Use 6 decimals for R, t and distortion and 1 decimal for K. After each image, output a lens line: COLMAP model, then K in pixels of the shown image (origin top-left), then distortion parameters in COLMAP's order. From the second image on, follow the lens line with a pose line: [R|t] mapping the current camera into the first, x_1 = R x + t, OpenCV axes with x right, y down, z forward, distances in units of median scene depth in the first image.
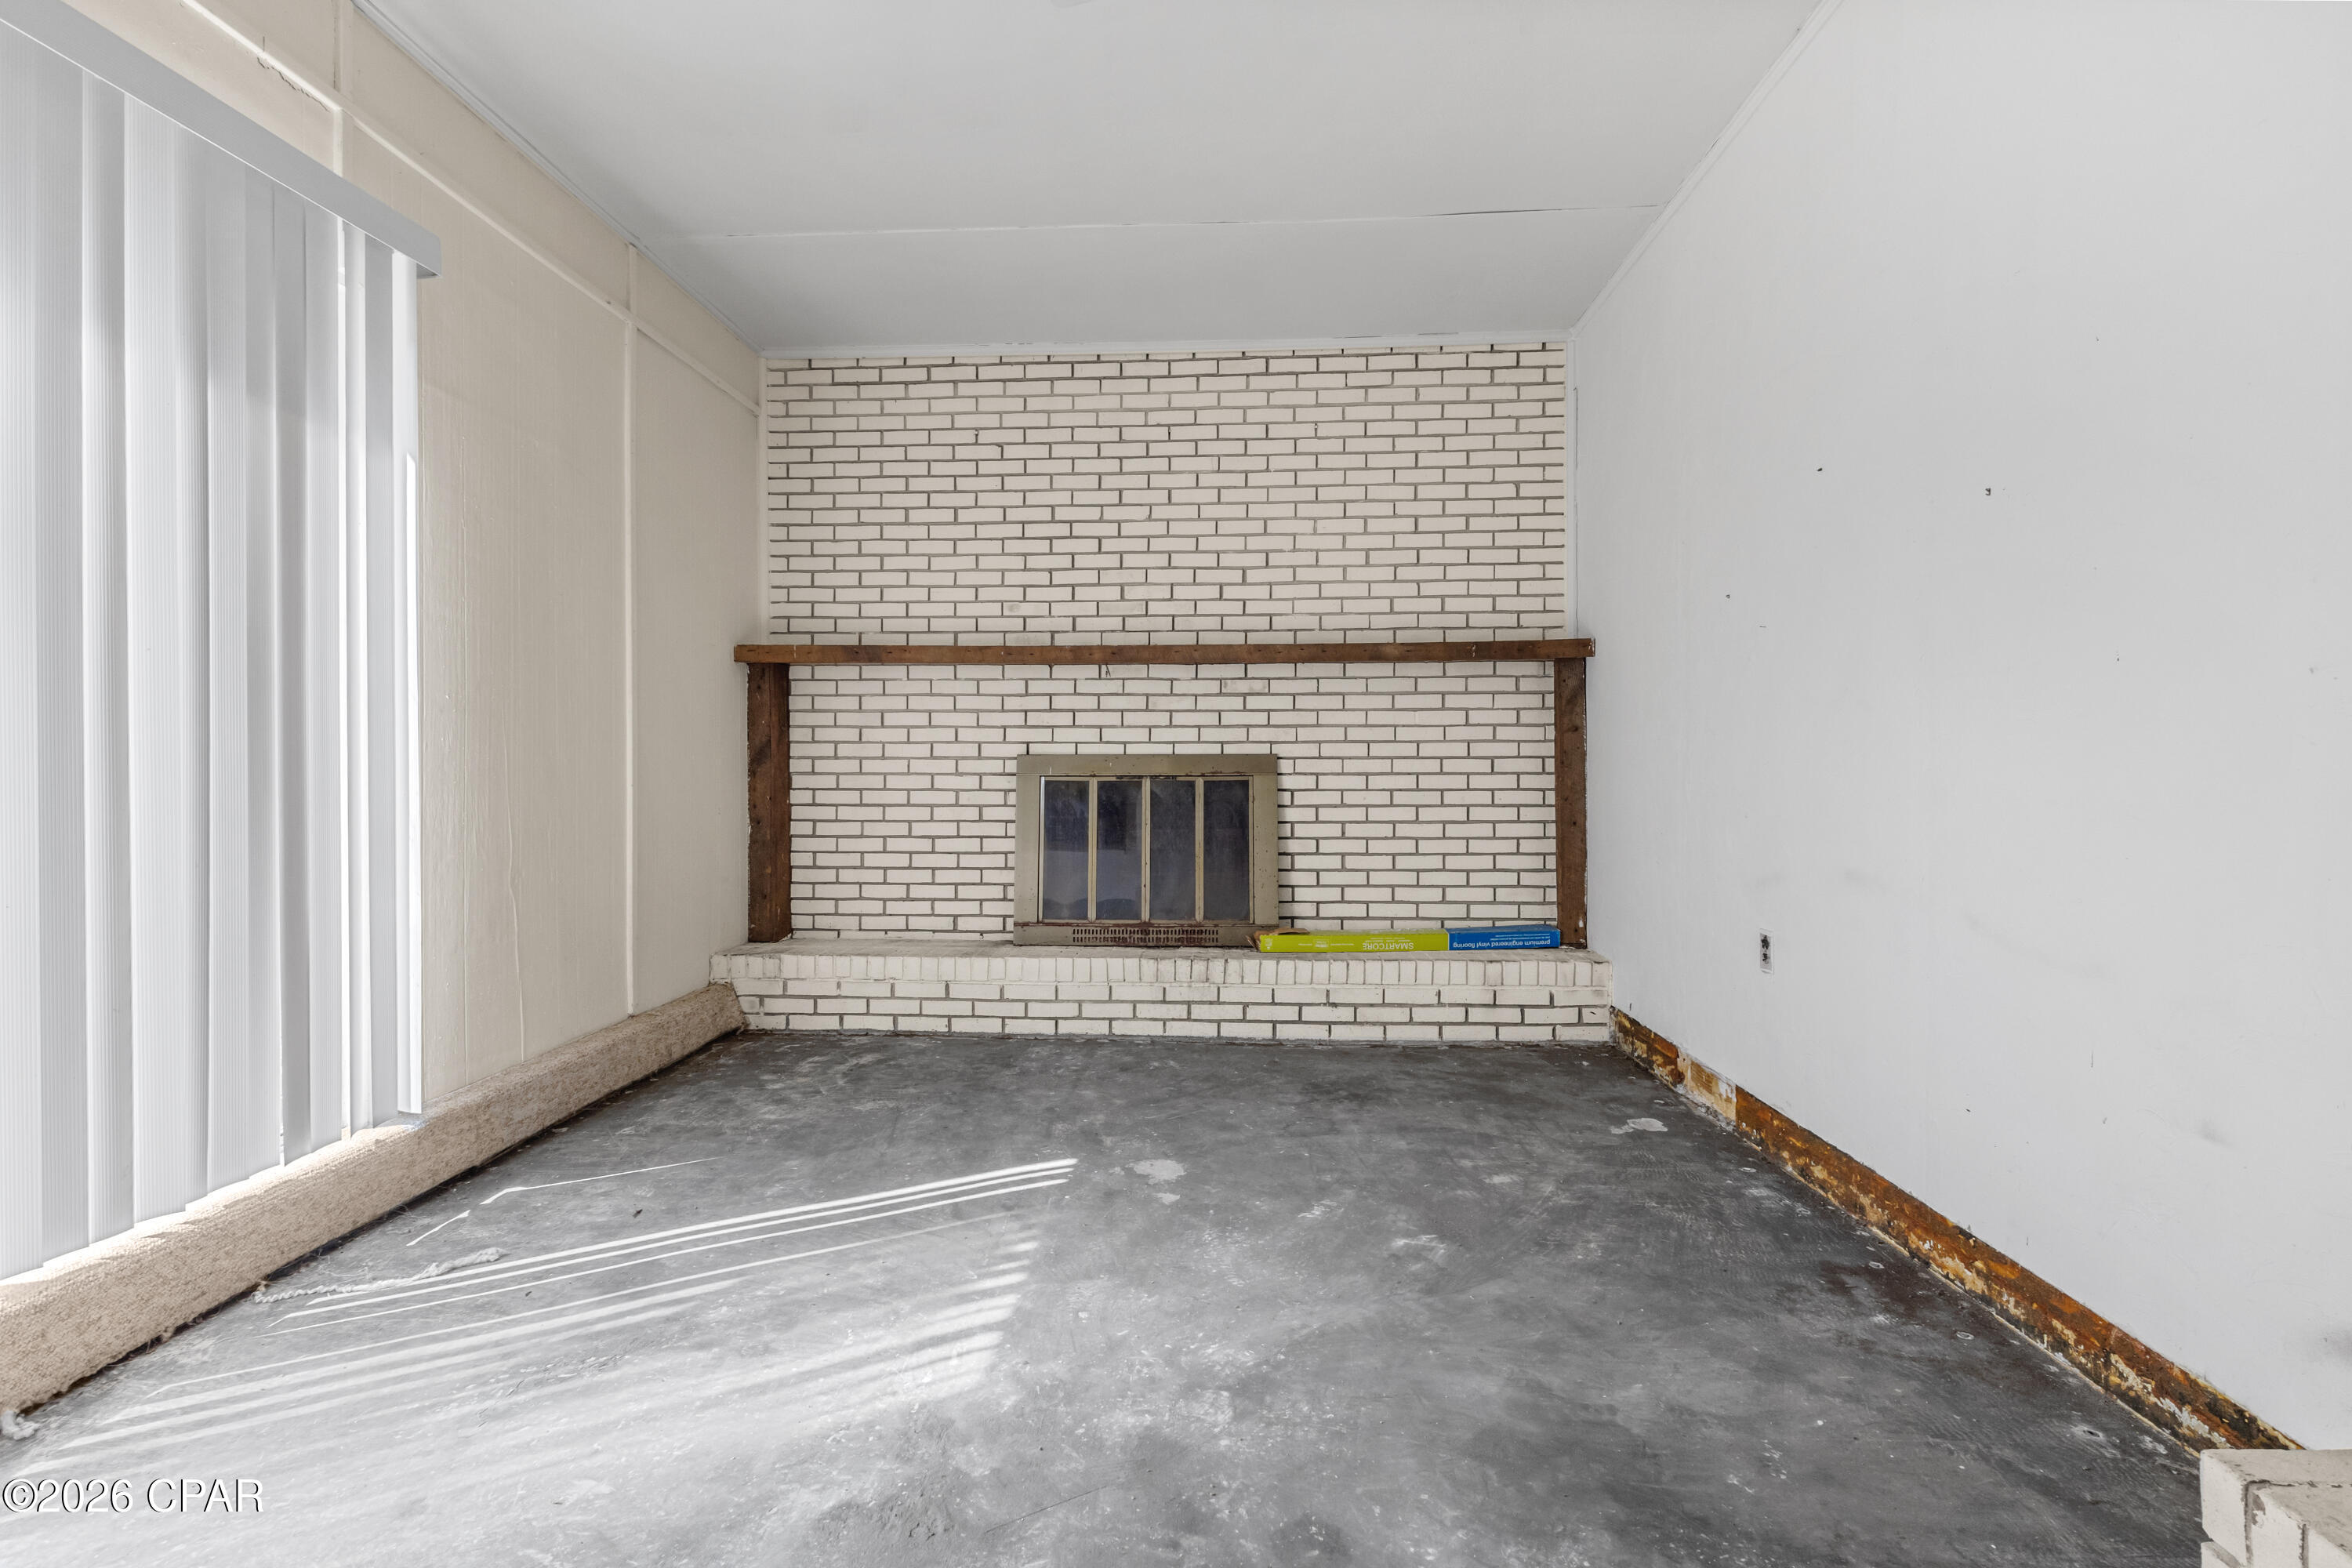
lens RADIAL K [[1090.2, 0, 1175.7], [0, 1090.2, 779.6], [0, 0, 1]] dist [0.001009, 0.000581]
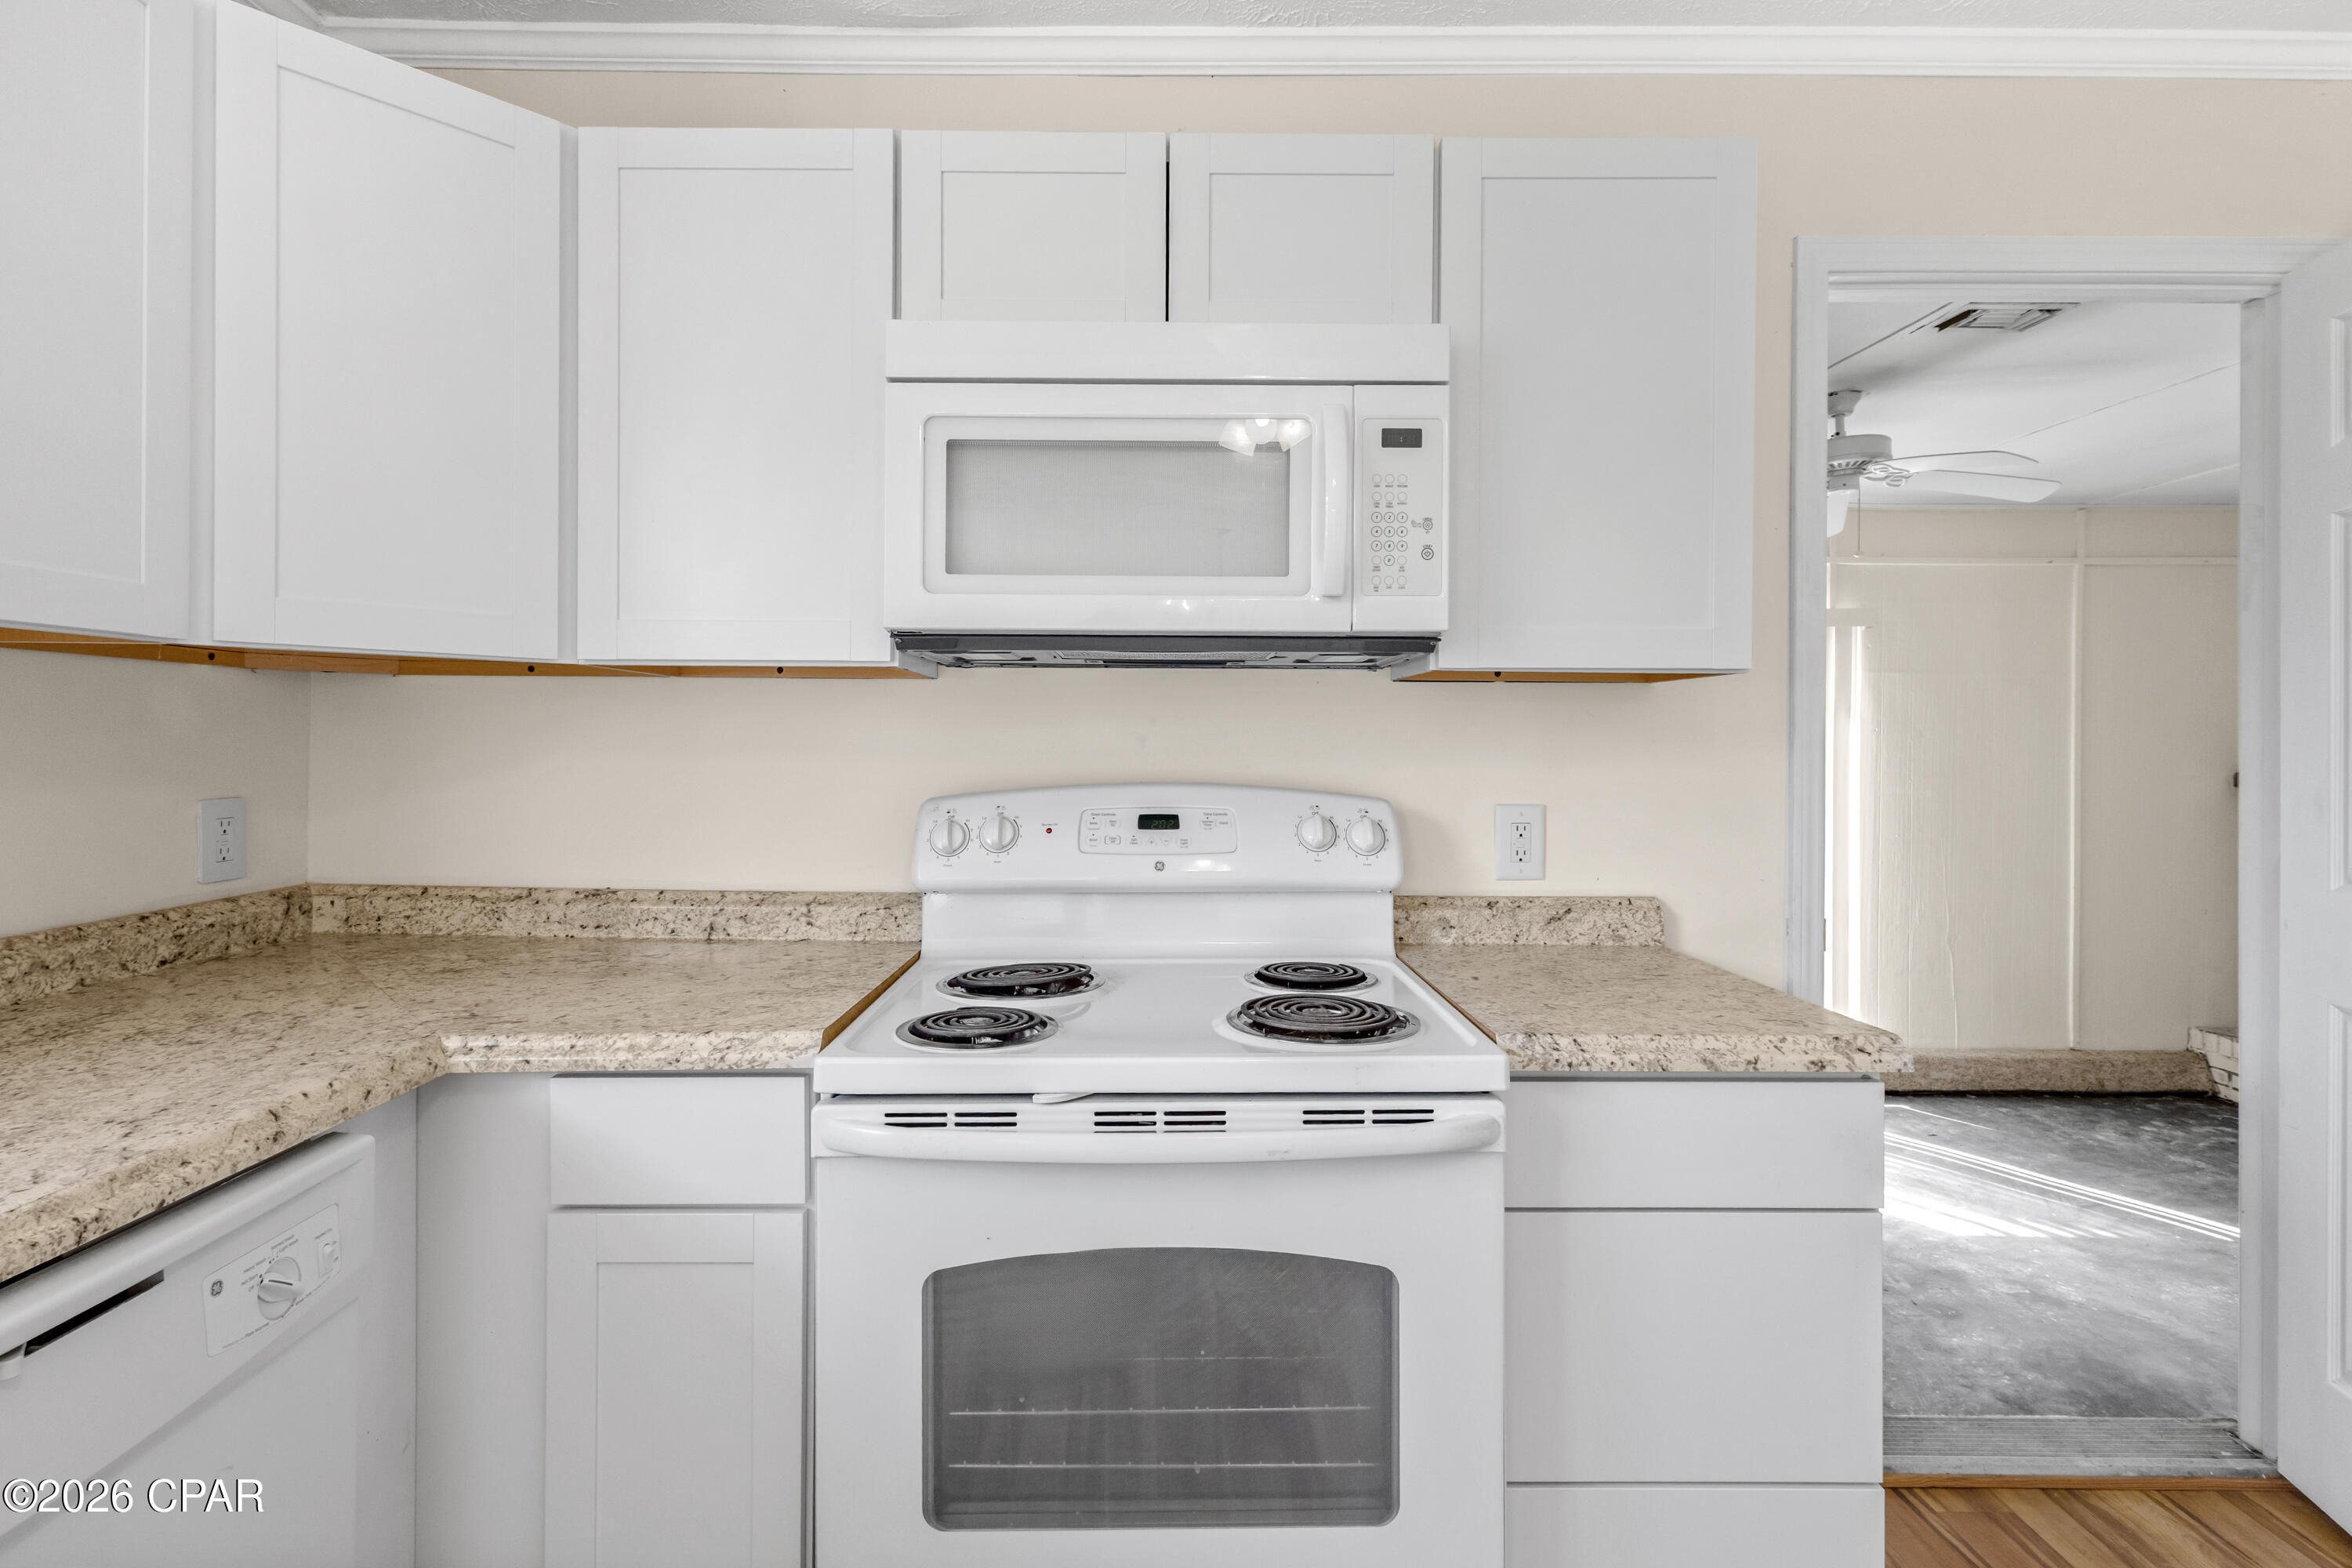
lens RADIAL K [[1090.2, 0, 1190.6], [0, 1090.2, 759.9], [0, 0, 1]] dist [0.001009, 0.000581]
pose [[0.074478, 0.007430, -0.997195, 1.044565], [-0.020036, 0.999782, 0.005953, -0.182854], [0.997021, 0.019537, 0.074610, -0.326049]]
